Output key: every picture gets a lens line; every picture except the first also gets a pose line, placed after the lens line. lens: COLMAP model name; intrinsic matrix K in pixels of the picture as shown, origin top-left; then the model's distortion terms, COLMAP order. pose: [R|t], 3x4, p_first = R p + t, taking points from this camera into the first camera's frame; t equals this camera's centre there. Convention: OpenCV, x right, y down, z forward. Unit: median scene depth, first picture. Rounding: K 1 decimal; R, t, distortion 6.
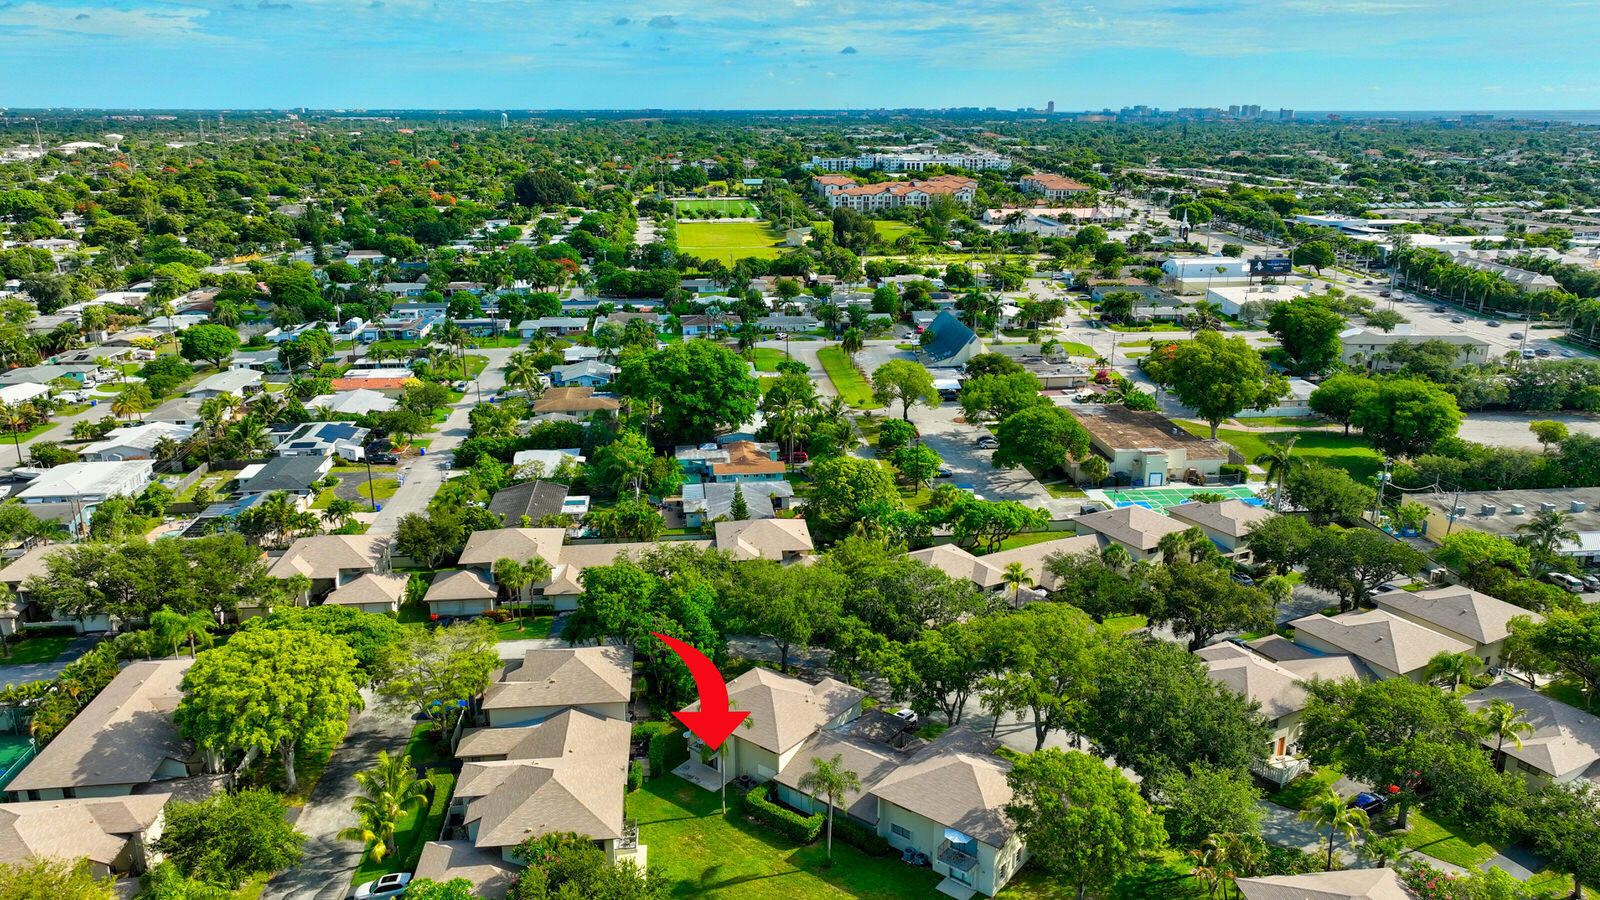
lens RADIAL K [[1133.5, 0, 802.0], [0, 1133.5, 451.6], [0, 0, 1]] dist [0.008033, 0.007884]
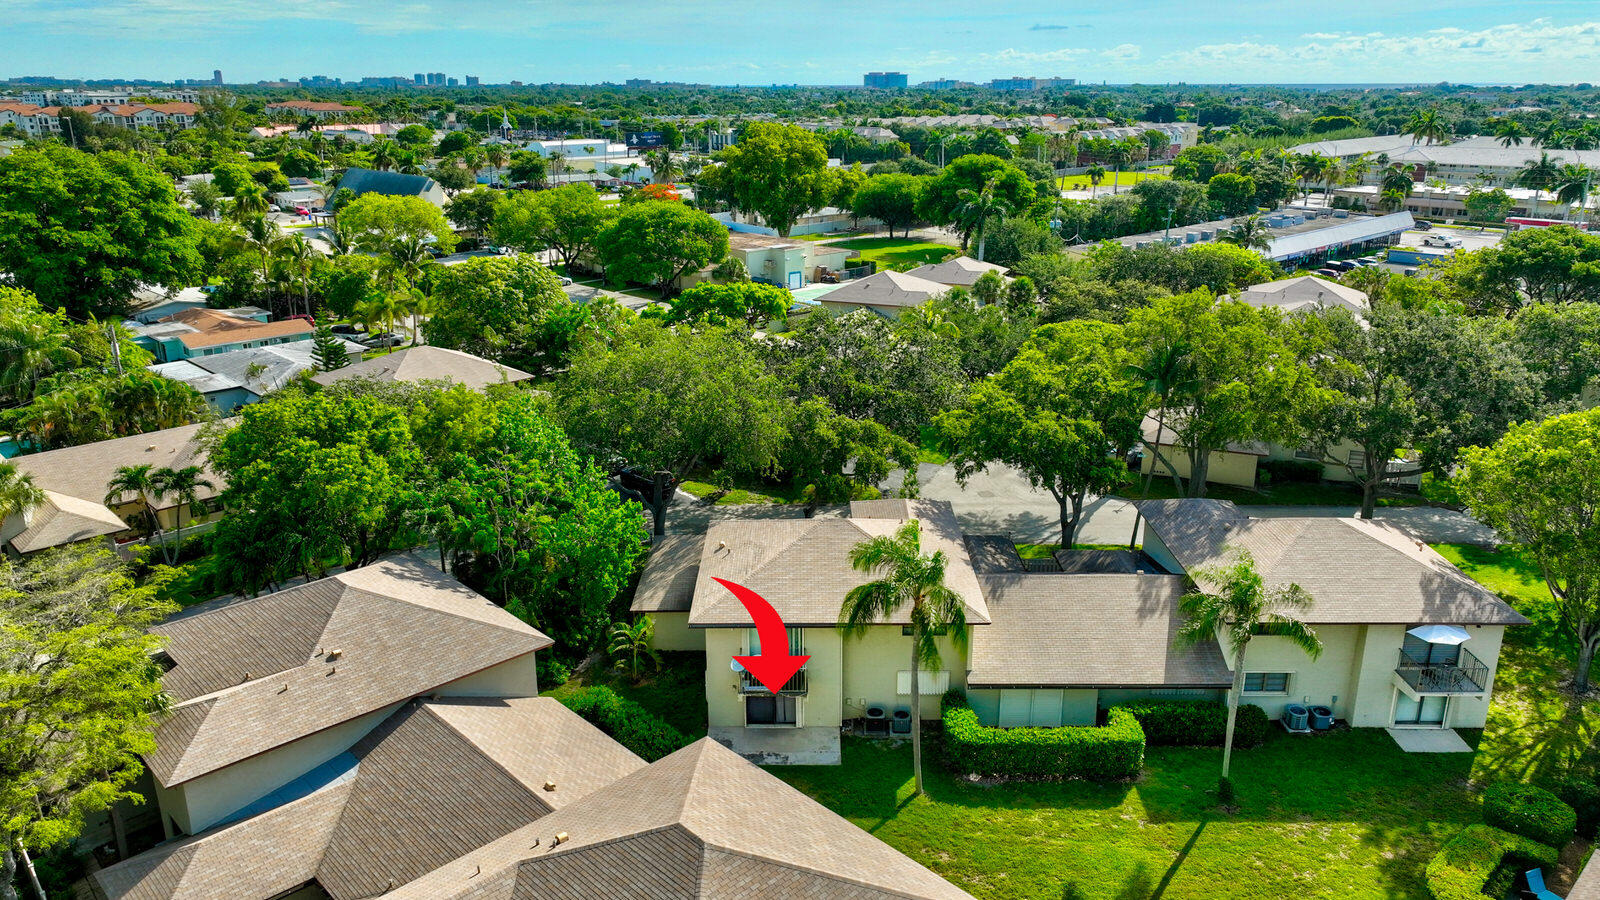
lens RADIAL K [[1133.5, 0, 797.7], [0, 1133.5, 452.4], [0, 0, 1]] dist [0.008033, 0.007884]
pose [[0.790753, -0.194175, 0.580522, -0.167868], [0.180597, 0.980146, 0.081843, 0.074712], [-0.584888, 0.040123, 0.810121, 0.338967]]
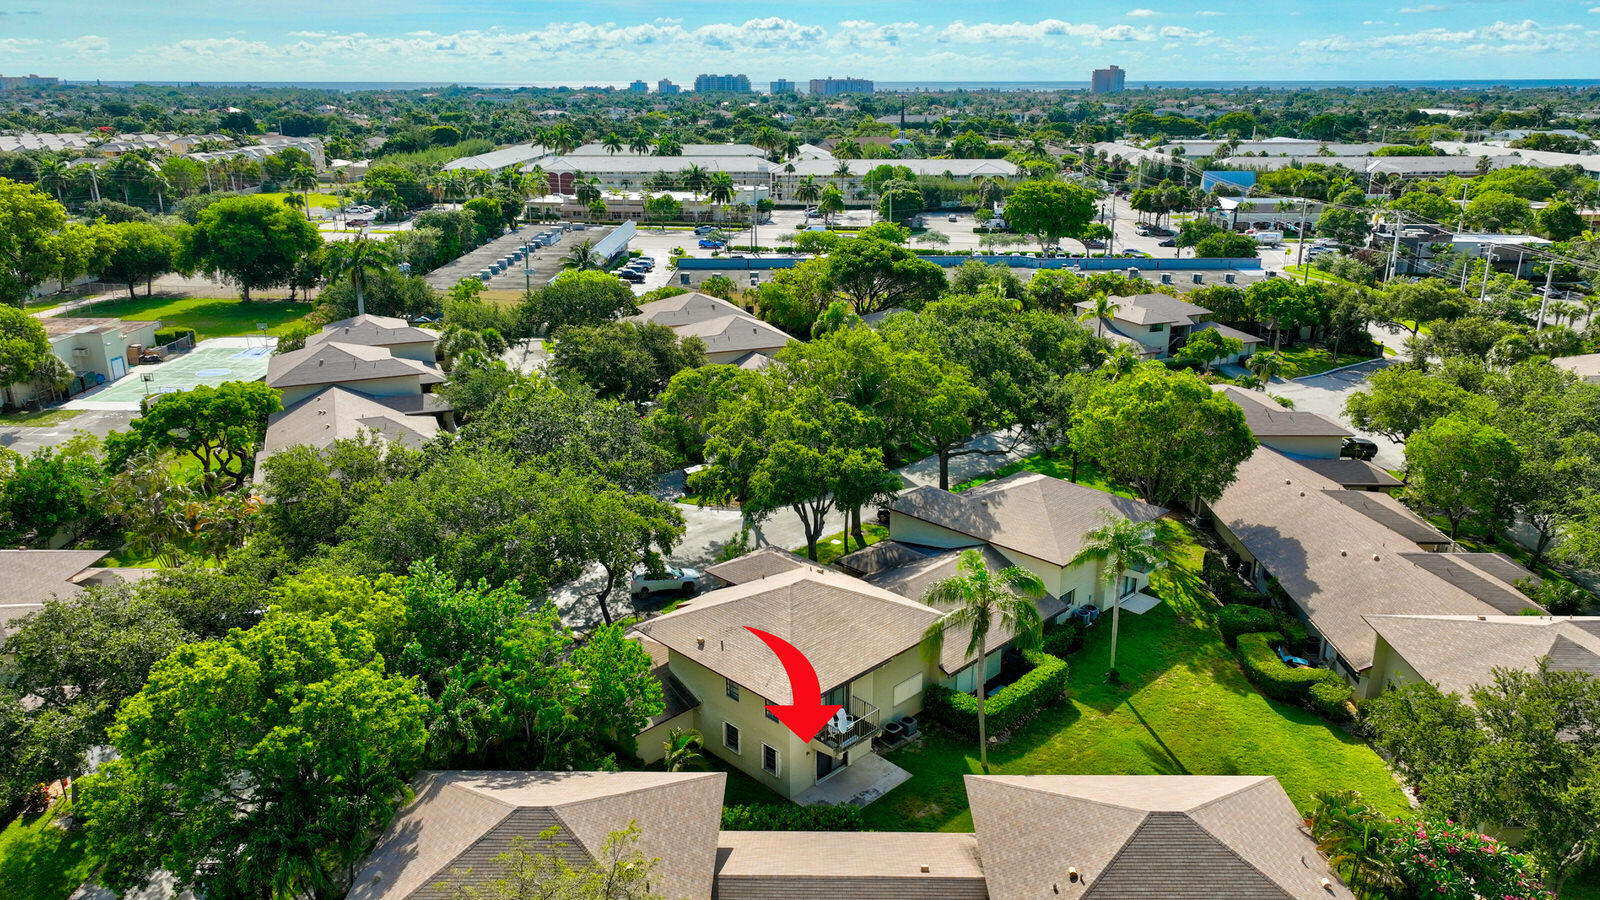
lens RADIAL K [[1133.5, 0, 800.0], [0, 1133.5, 452.6], [0, 0, 1]] dist [0.008033, 0.007884]
pose [[0.113209, -0.314880, 0.942356, -0.279811], [0.287808, 0.918182, 0.272227, 0.001000], [-0.950973, 0.240399, 0.194572, 0.483283]]
